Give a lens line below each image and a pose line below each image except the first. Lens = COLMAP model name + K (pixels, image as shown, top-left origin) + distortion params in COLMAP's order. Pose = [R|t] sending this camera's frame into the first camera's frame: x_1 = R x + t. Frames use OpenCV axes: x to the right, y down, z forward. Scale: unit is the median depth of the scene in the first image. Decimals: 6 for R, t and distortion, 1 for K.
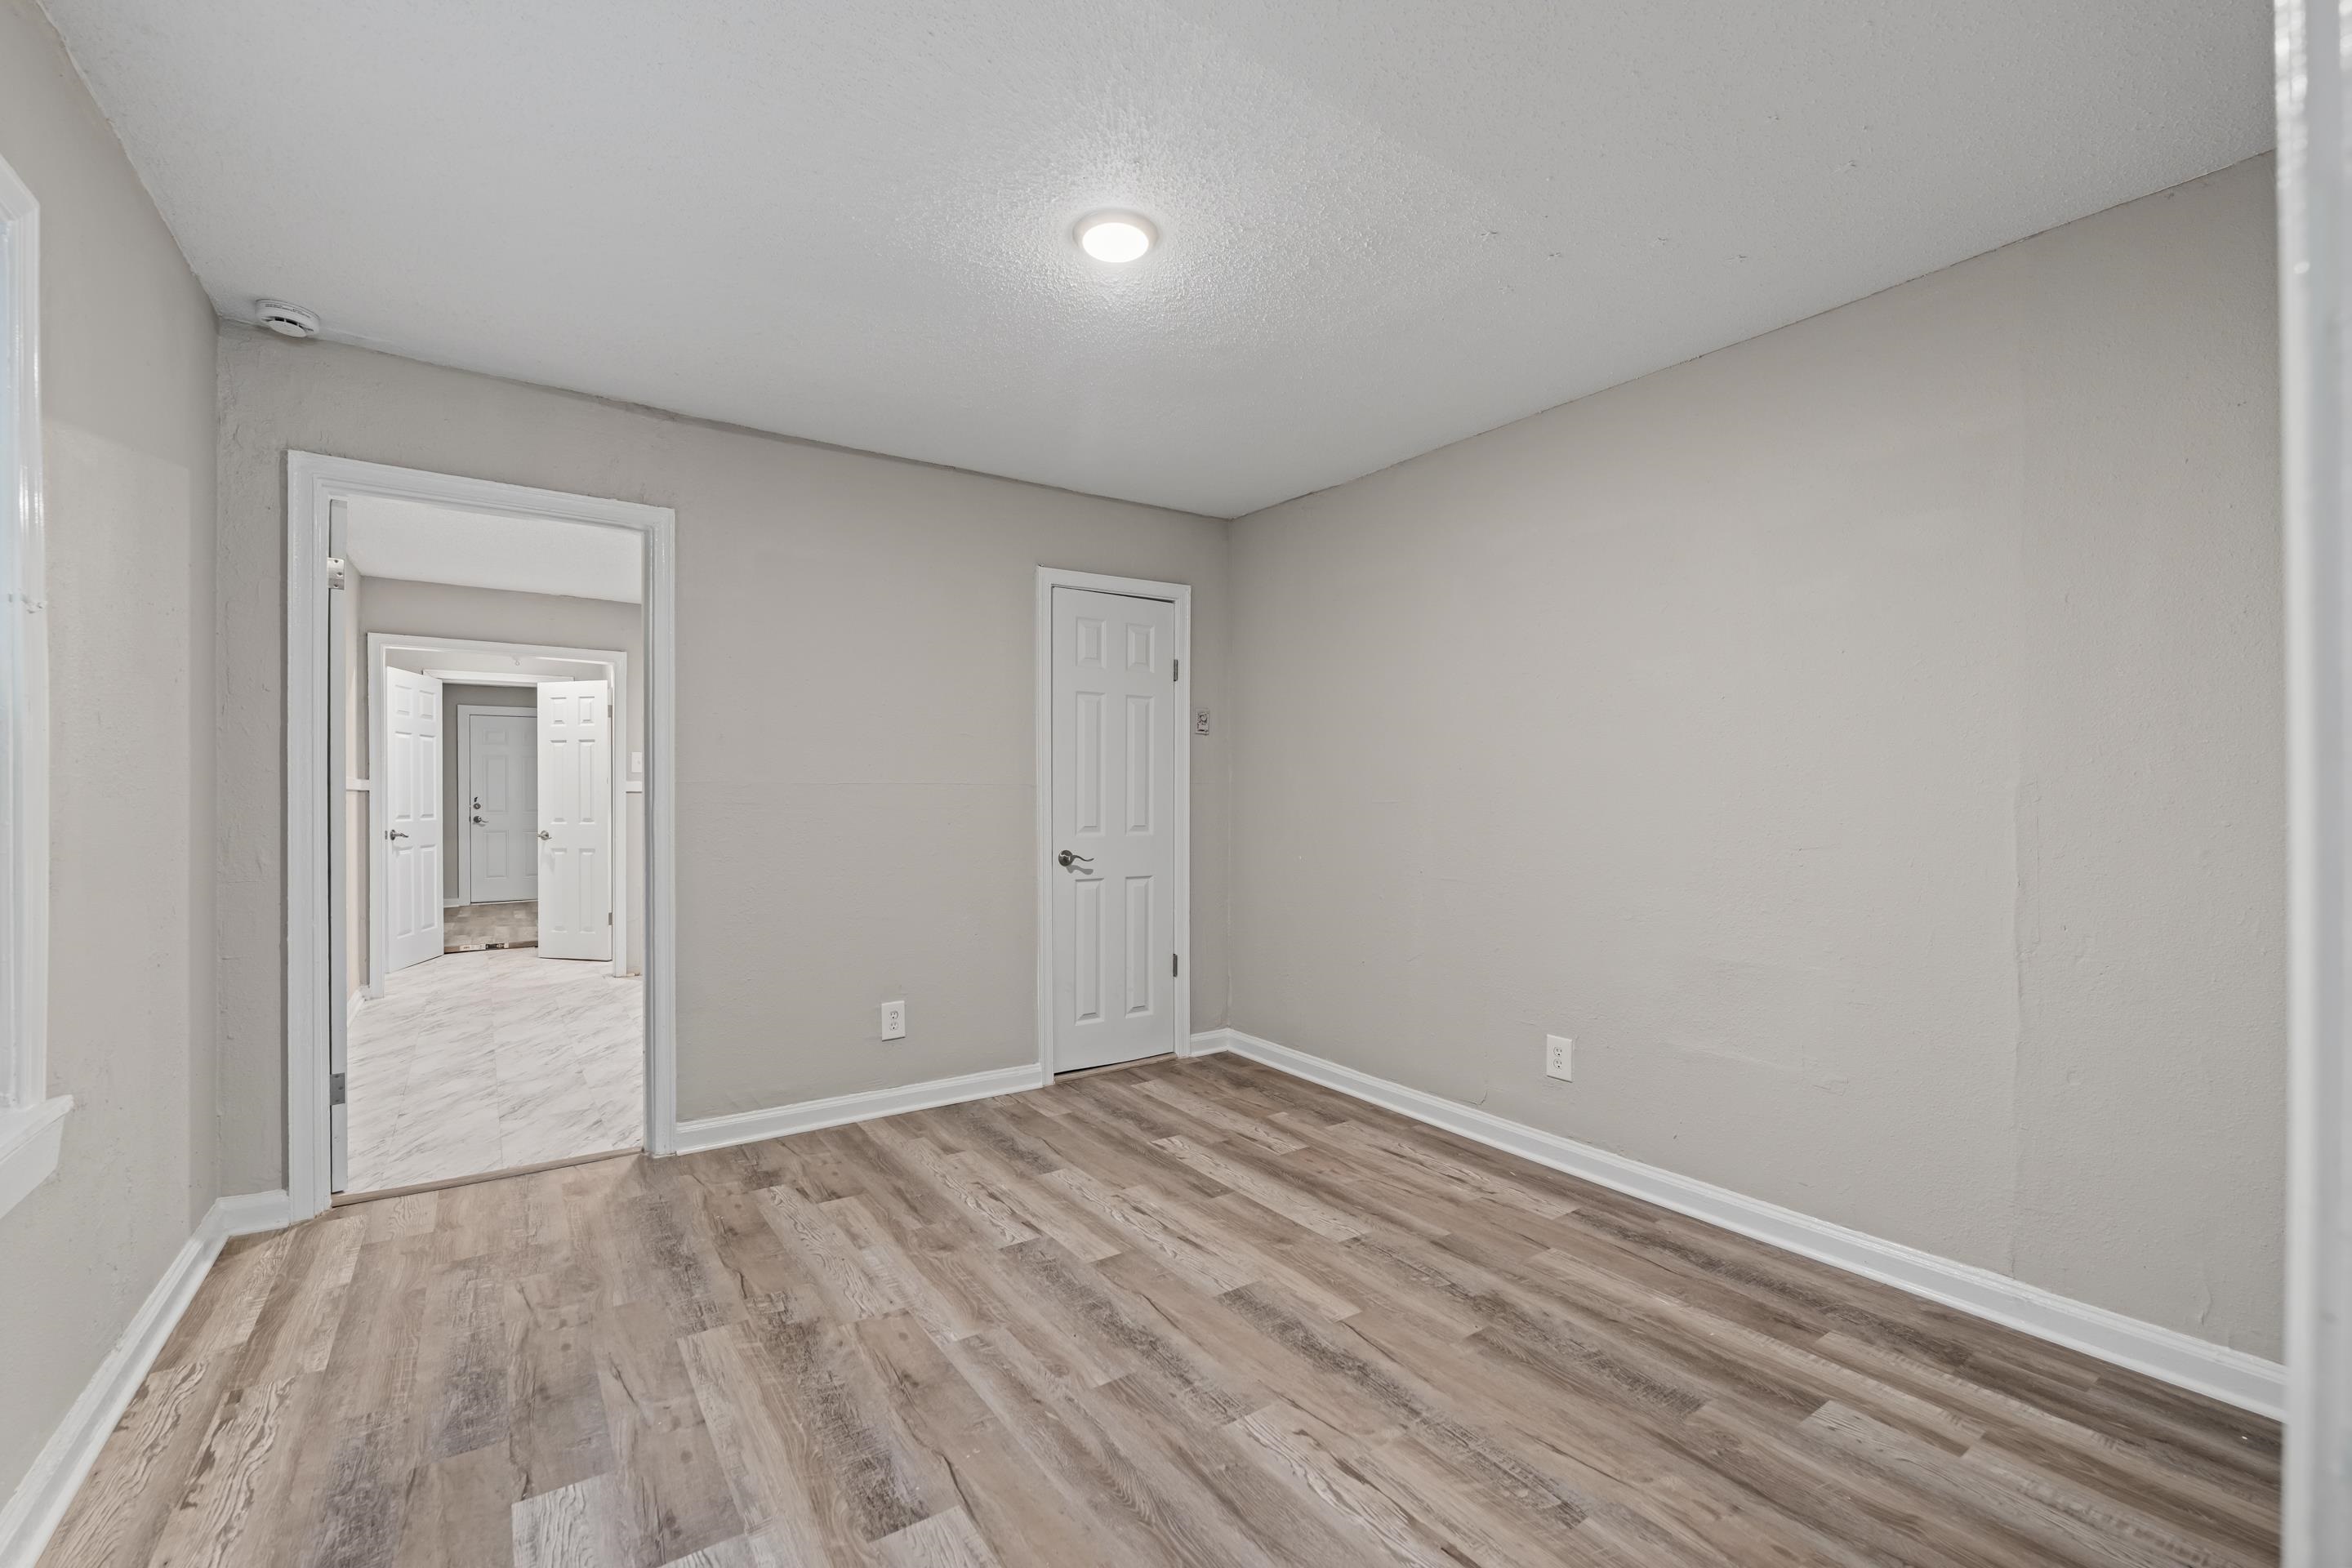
lens RADIAL K [[991.4, 0, 1178.5], [0, 991.4, 801.3], [0, 0, 1]] dist [-0.002337, -0.000013]
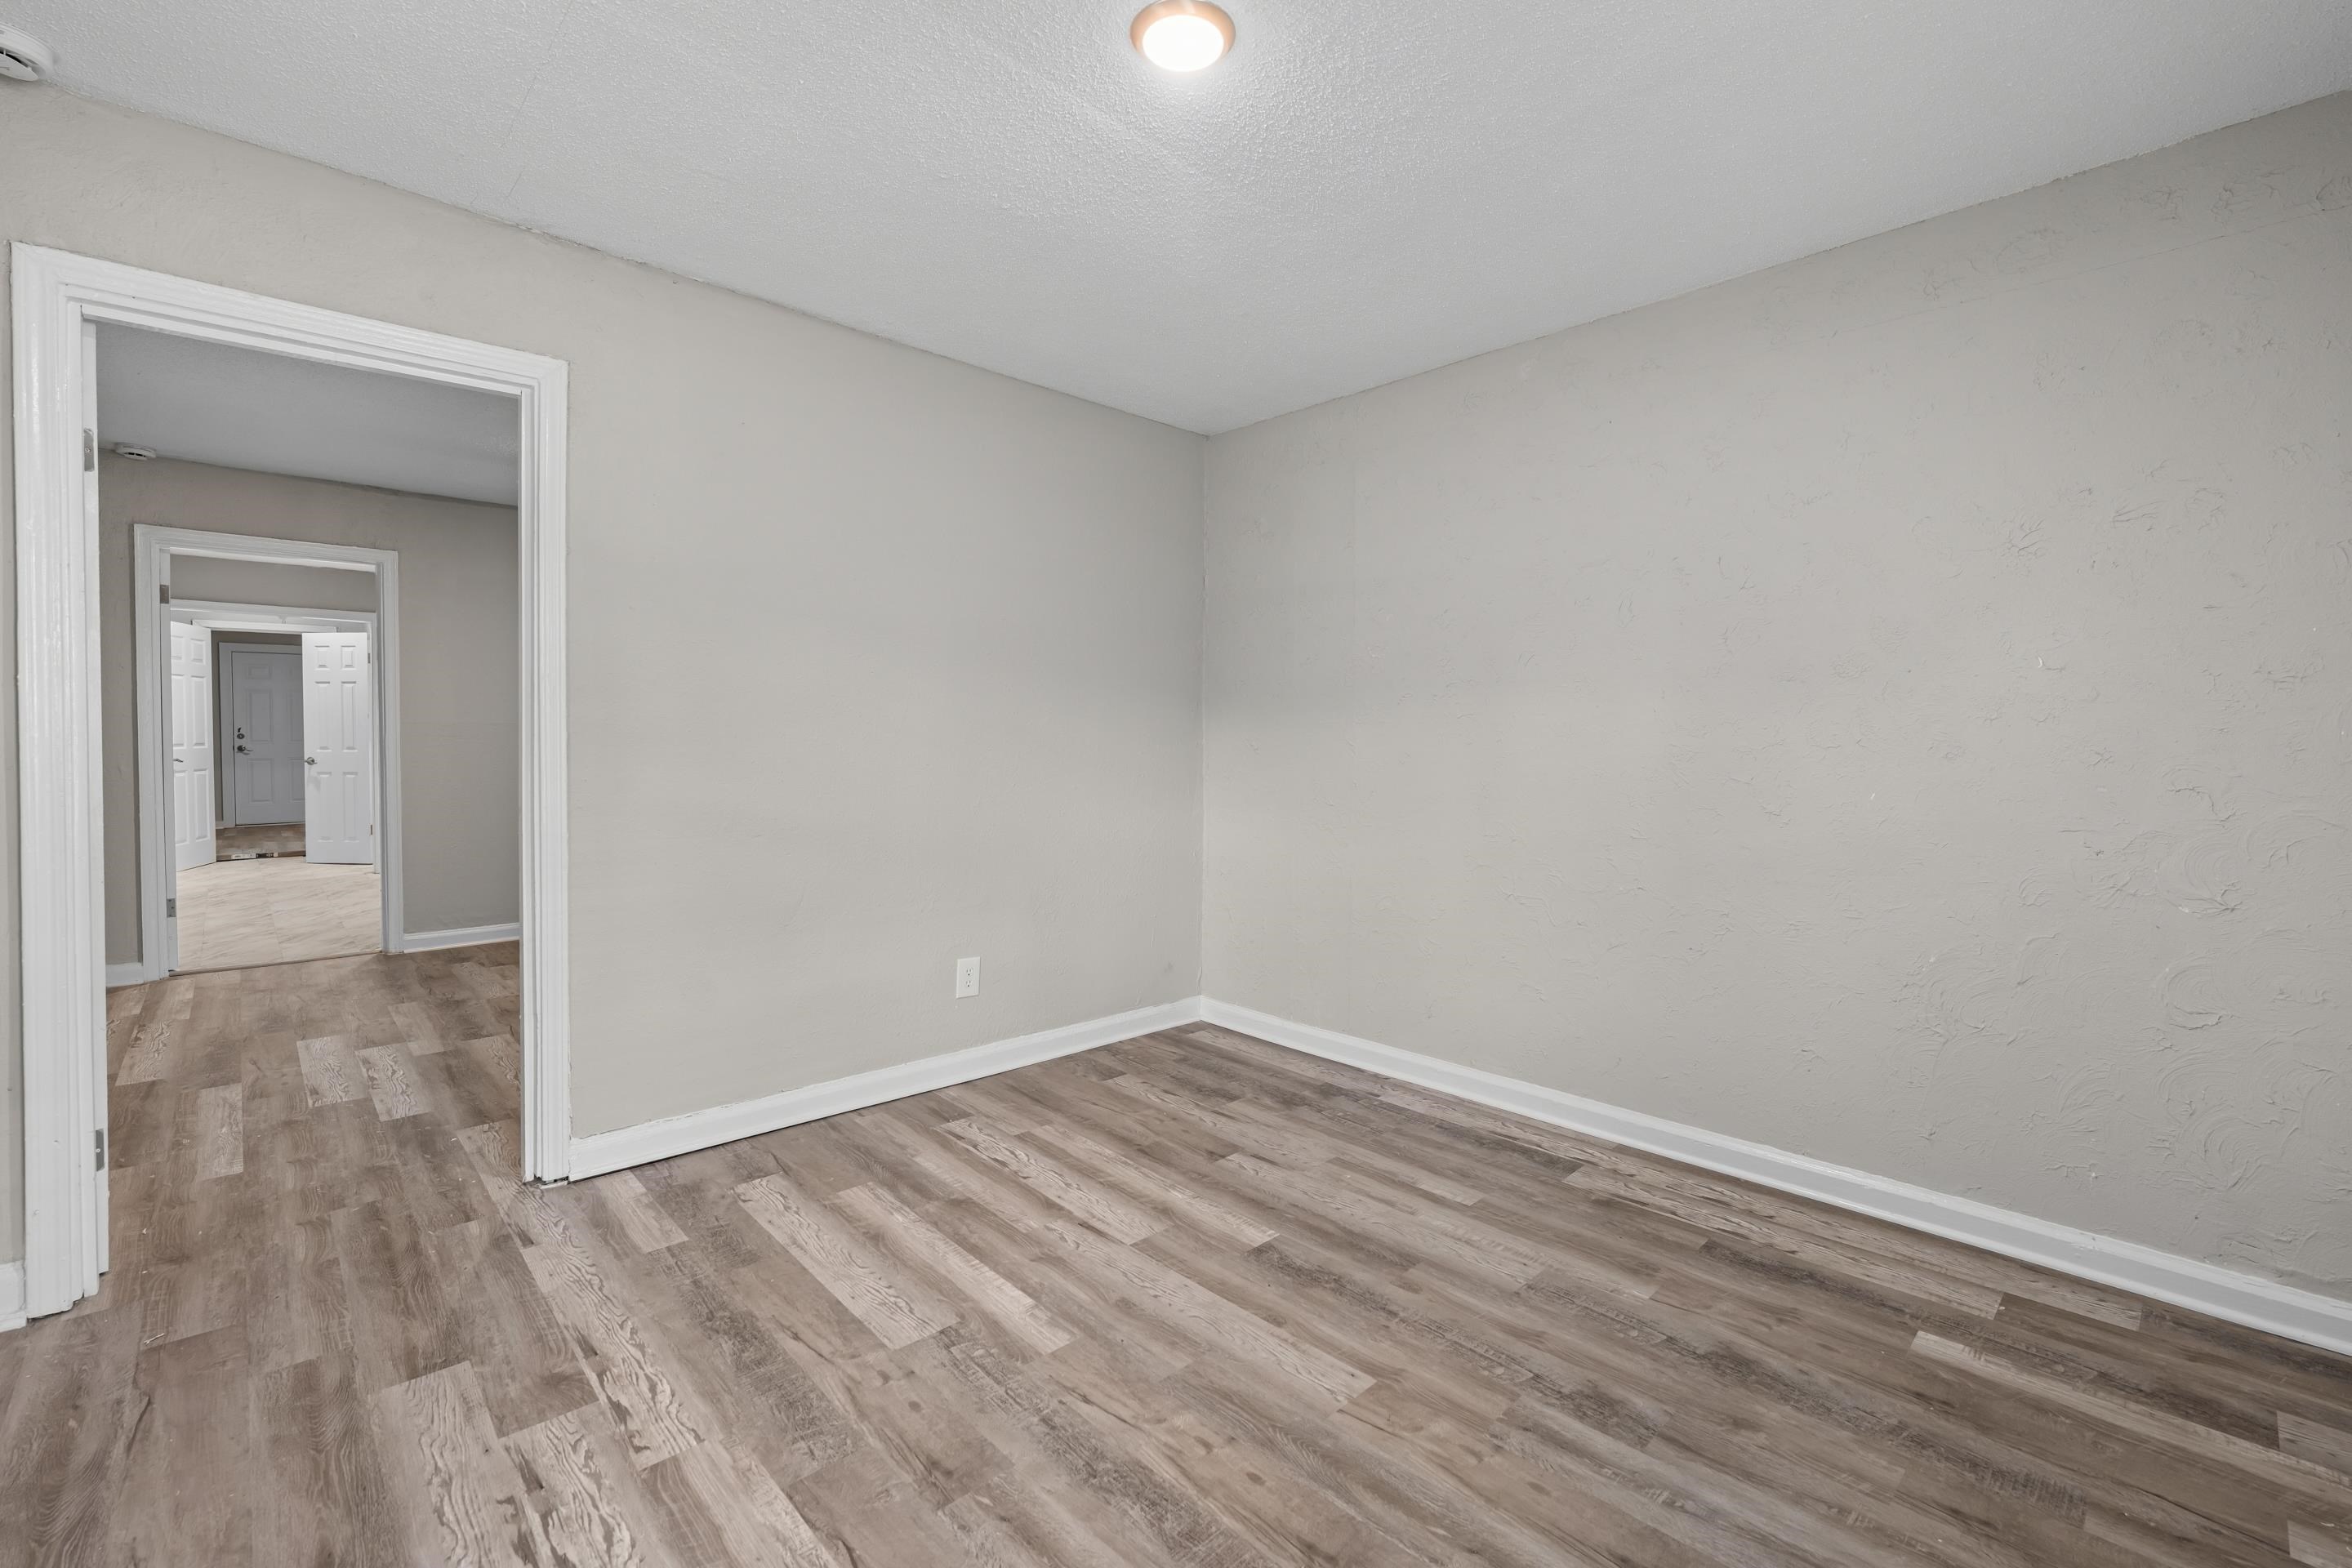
lens RADIAL K [[991.4, 0, 1187.9], [0, 991.4, 748.1], [0, 0, 1]] dist [-0.002337, -0.000013]
pose [[0.987984, -0.001926, 0.154545, 0.074113], [-0.000725, 0.999854, 0.017098, -0.000814], [-0.154555, -0.017004, 0.987838, -0.114868]]
